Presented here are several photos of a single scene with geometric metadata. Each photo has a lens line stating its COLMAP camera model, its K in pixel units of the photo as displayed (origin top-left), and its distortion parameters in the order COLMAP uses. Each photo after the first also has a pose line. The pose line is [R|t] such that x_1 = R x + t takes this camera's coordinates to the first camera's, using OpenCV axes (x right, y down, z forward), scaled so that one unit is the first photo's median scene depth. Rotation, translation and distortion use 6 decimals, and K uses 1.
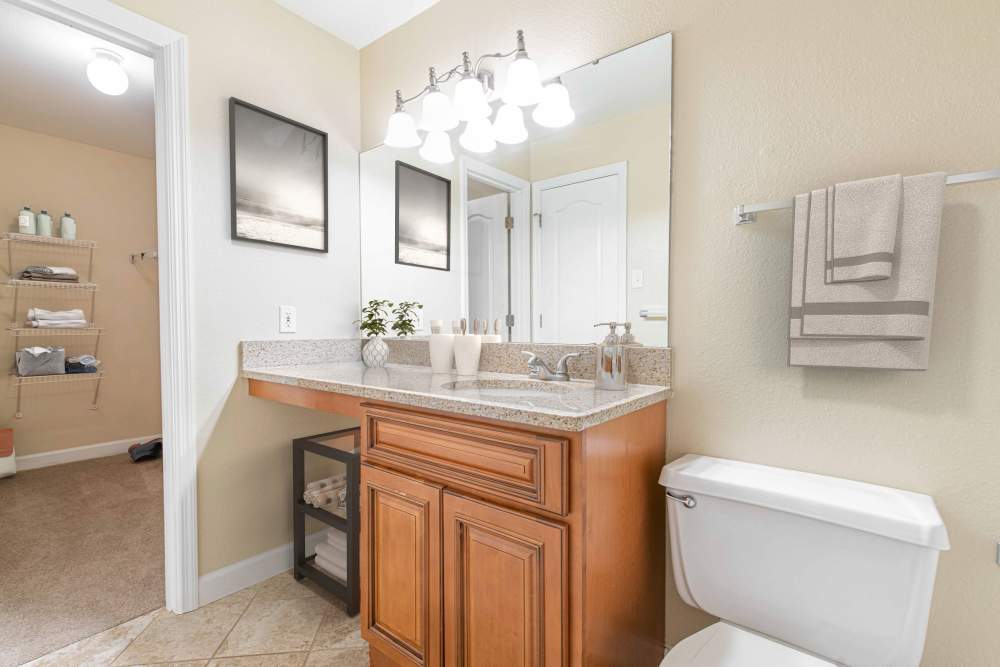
lens RADIAL K [[457.8, 0, 513.3], [0, 457.8, 334.4], [0, 0, 1]] dist [0.002262, 0.000371]
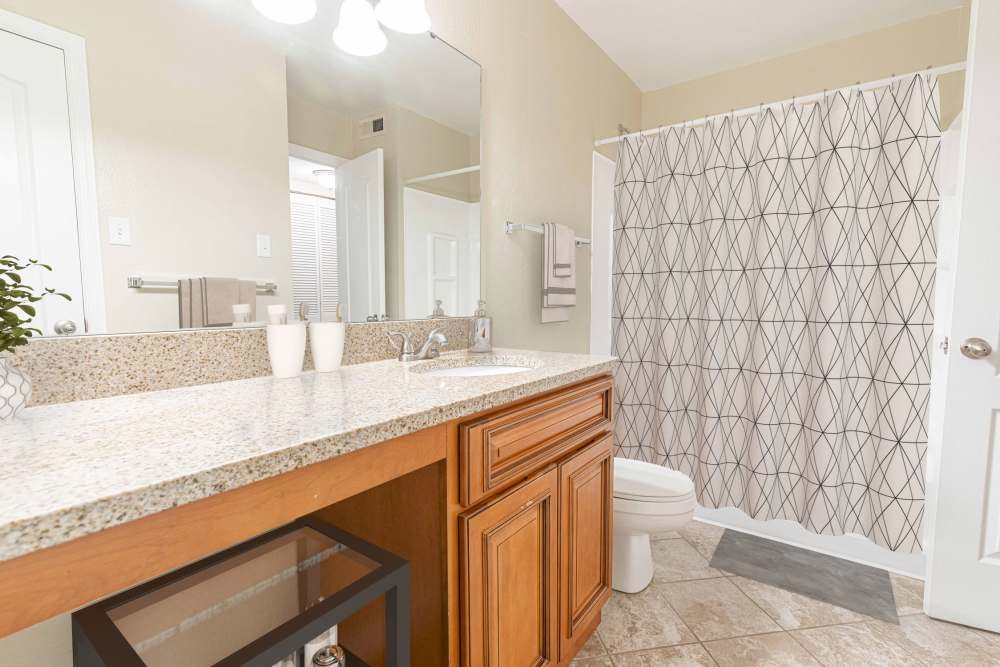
lens RADIAL K [[457.8, 0, 513.3], [0, 457.8, 334.4], [0, 0, 1]] dist [0.002262, 0.000371]
pose [[-0.038812, -0.079503, 0.996079, -1.037755], [0.021516, 0.996532, 0.080378, -0.025408], [-0.999015, 0.024551, -0.036967, 1.039198]]
